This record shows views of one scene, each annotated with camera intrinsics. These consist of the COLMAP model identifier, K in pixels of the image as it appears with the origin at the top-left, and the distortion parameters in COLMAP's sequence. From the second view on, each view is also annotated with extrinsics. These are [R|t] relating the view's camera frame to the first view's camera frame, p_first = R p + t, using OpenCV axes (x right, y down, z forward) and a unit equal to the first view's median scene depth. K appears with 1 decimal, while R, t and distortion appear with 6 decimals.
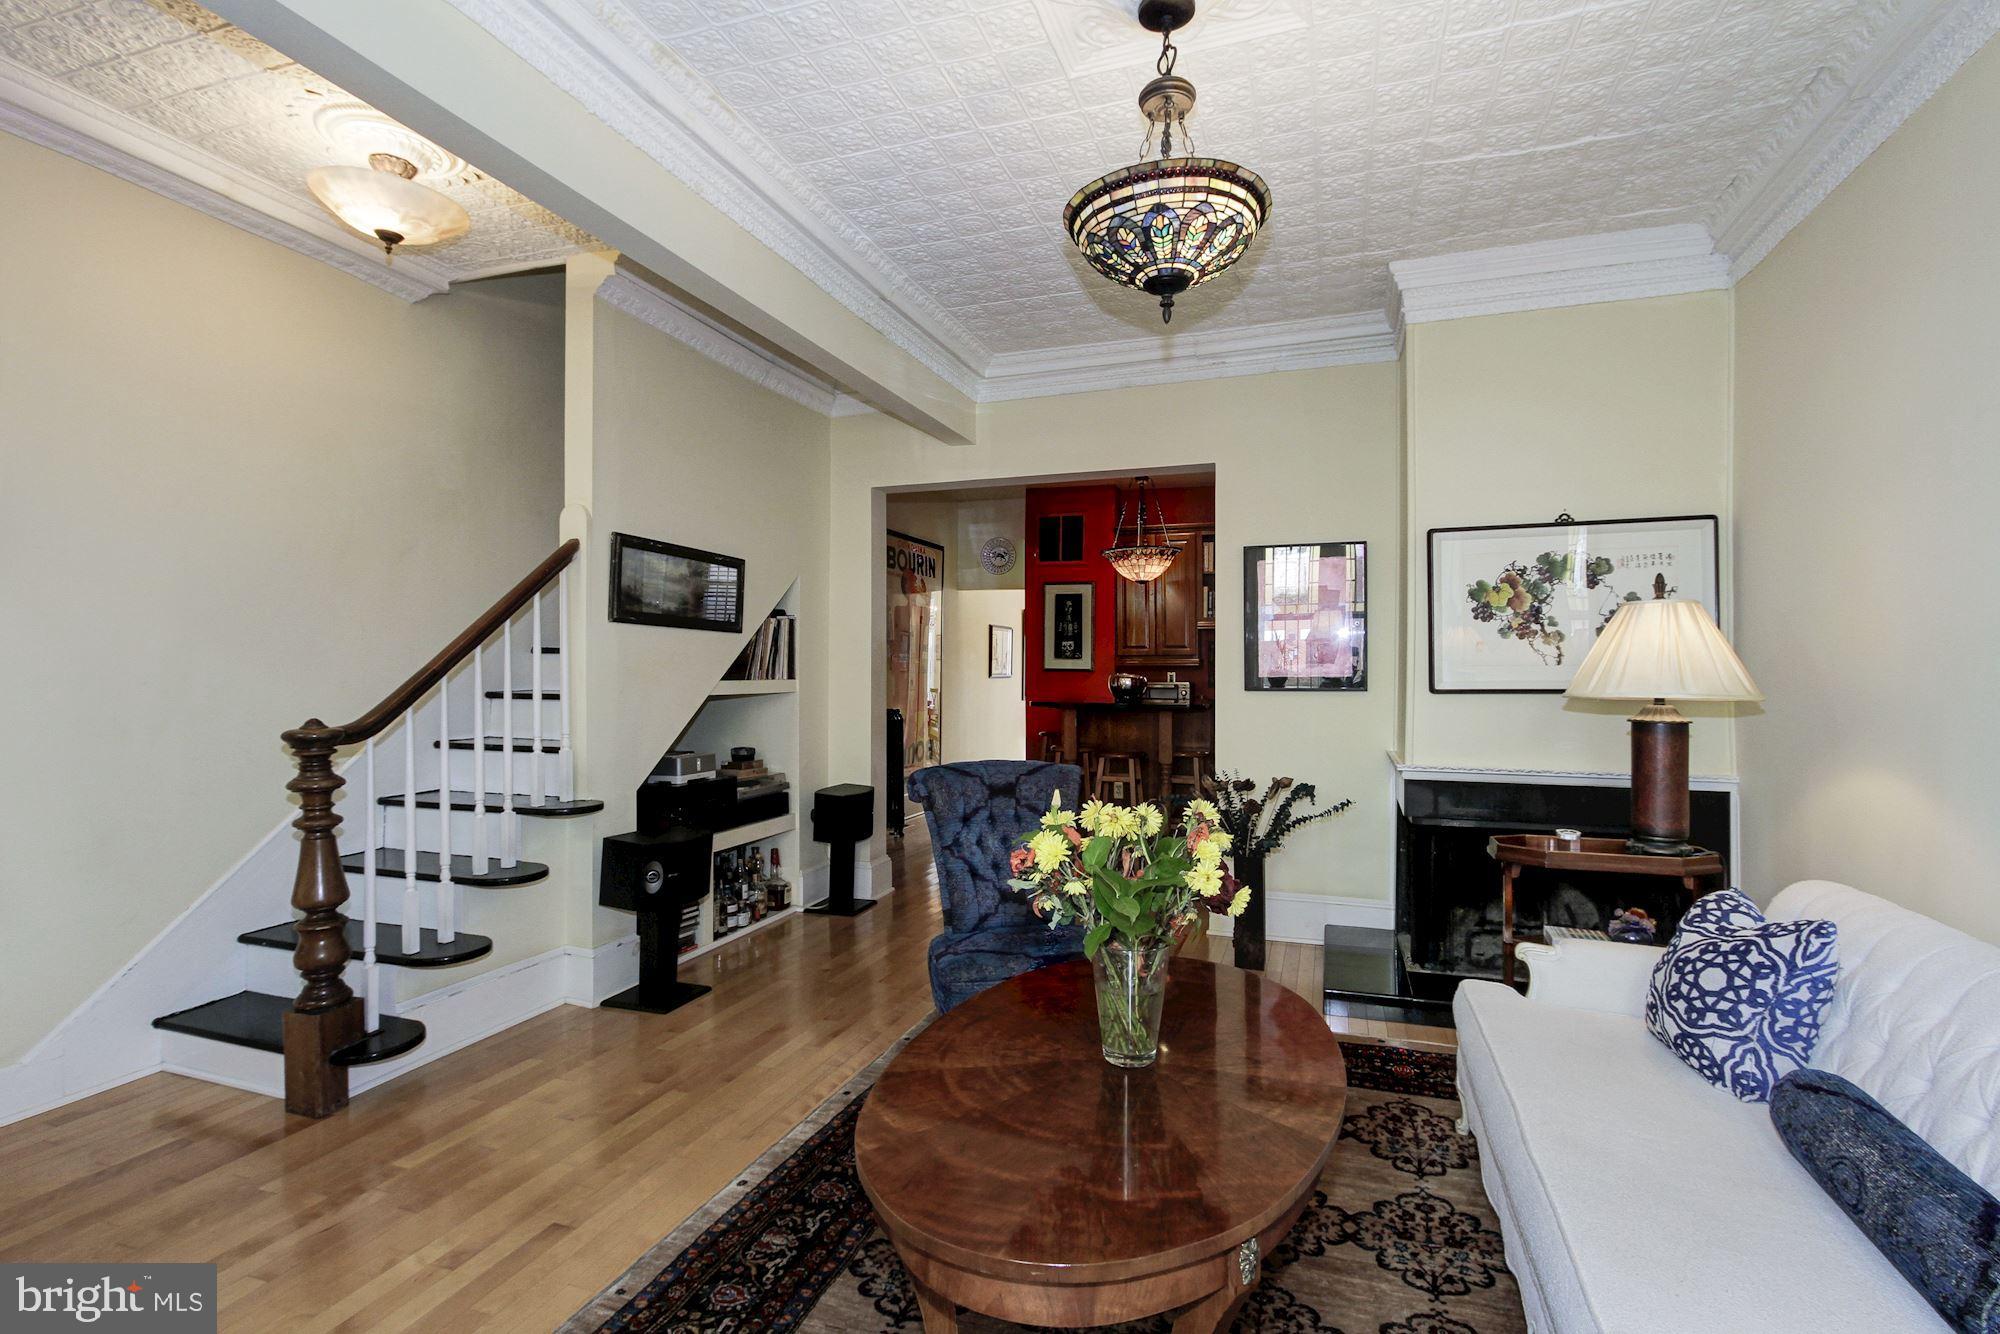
lens RADIAL K [[940.7, 0, 973.5], [0, 940.7, 676.9], [0, 0, 1]] dist [0.001462, 0.000274]
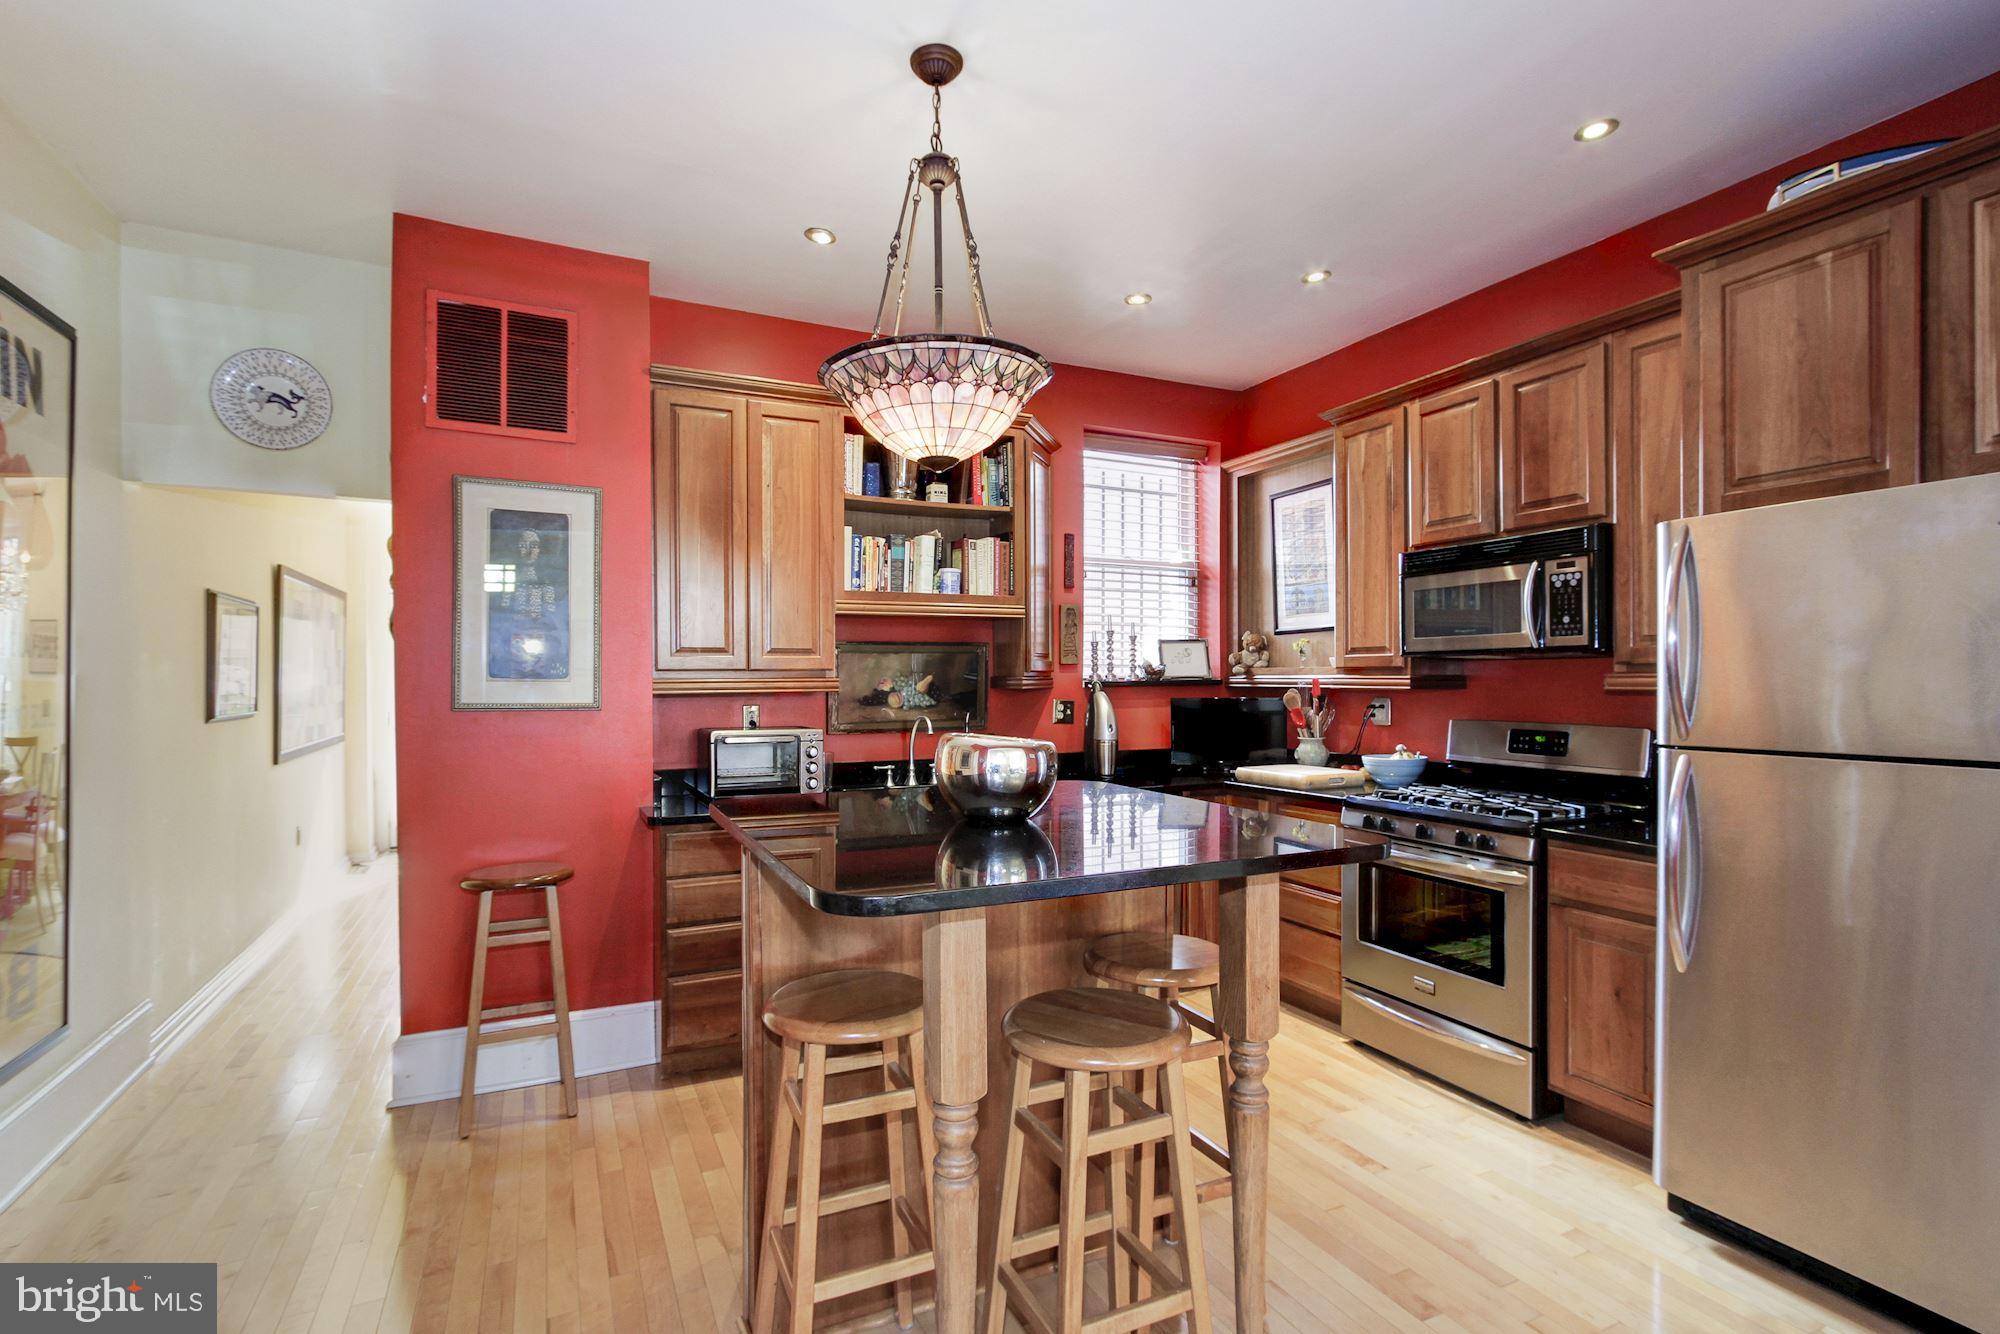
lens RADIAL K [[940.7, 0, 973.5], [0, 940.7, 676.9], [0, 0, 1]] dist [0.001462, 0.000274]
pose [[0.695917, -0.000292, 0.718122, -0.052111], [0.010161, 0.999904, -0.009441, -0.013984], [-0.718050, 0.013867, 0.695853, 0.591086]]
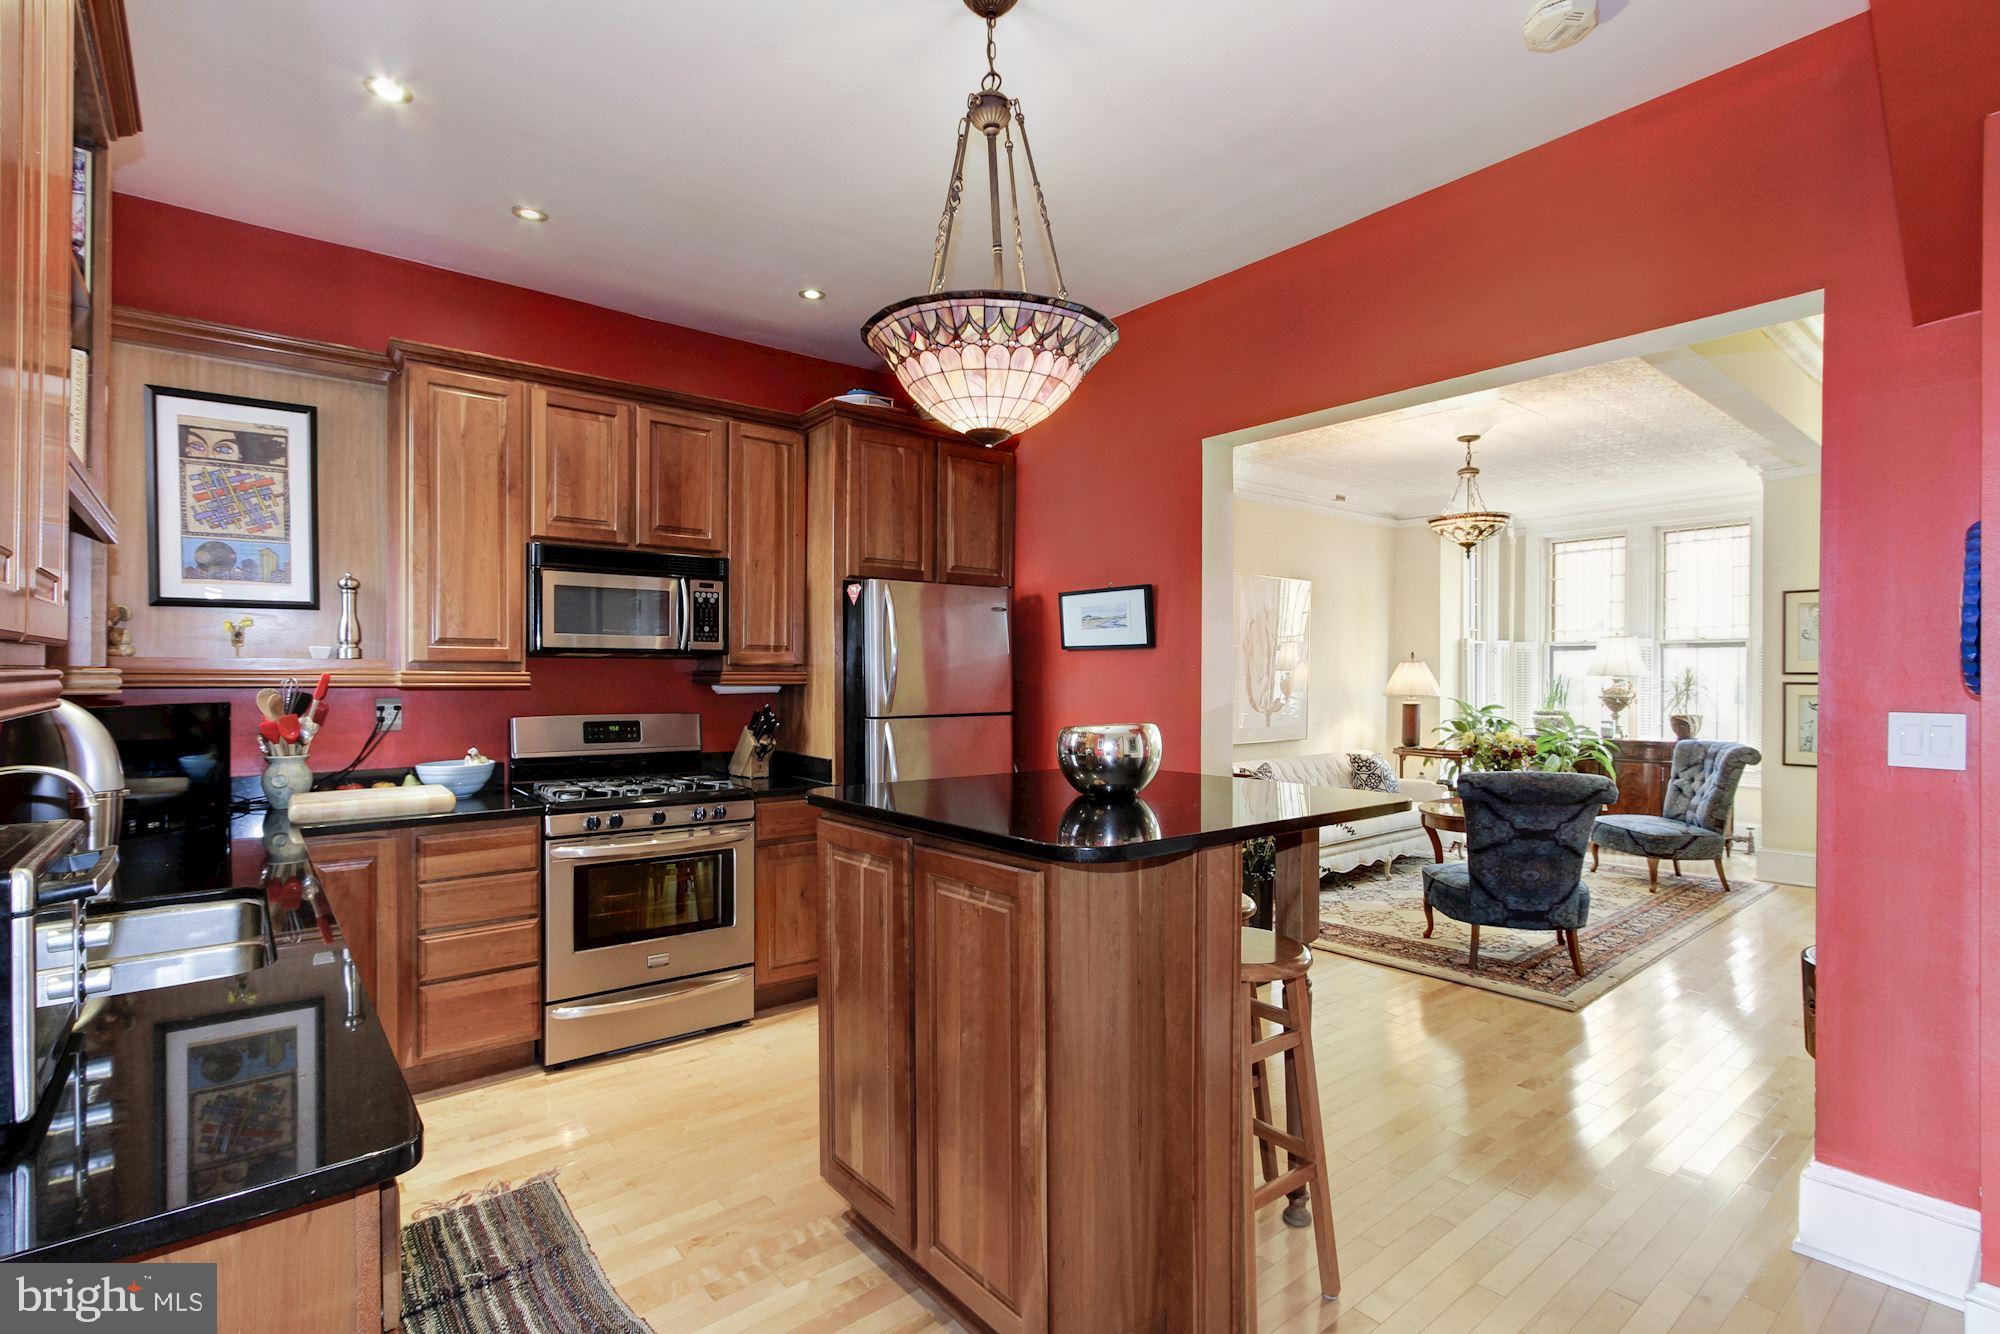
lens RADIAL K [[955.1, 0, 1028.4], [0, 955.1, 681.1], [0, 0, 1]] dist [-0.004013, -0.000218]
pose [[-0.885251, -0.006084, 0.465074, 0.012853], [0.000180, 0.999910, 0.013423, -0.018044], [-0.465114, 0.011966, -0.885170, 1.015970]]
